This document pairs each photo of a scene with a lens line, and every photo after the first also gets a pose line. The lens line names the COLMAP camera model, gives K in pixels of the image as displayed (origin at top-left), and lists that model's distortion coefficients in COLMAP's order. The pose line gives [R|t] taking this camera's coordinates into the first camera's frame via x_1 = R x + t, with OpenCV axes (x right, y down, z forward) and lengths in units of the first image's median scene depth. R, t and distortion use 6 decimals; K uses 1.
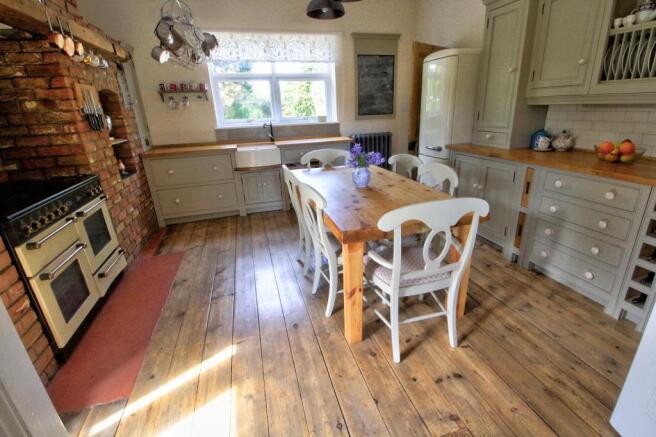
lens RADIAL K [[307.5, 0, 339.7], [0, 307.5, 218.4], [0, 0, 1]] dist [-0.000356, -0.015149]
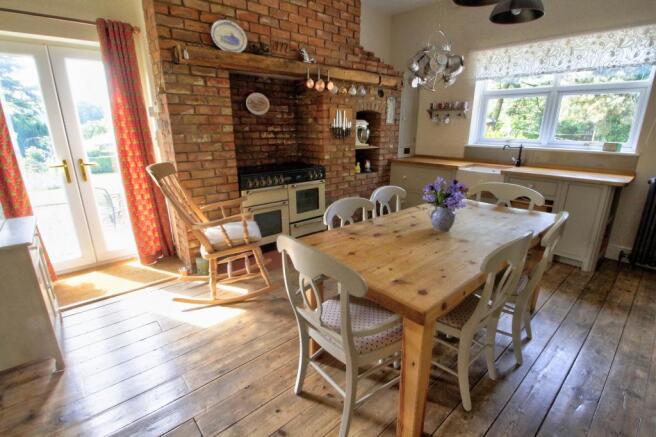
lens RADIAL K [[307.5, 0, 339.7], [0, 307.5, 218.4], [0, 0, 1]] dist [-0.000356, -0.015149]
pose [[0.411108, 0.295096, -0.862501, 0.419220], [-0.323795, 0.931727, 0.164446, -0.114518], [0.852143, 0.211669, 0.478591, 0.242820]]
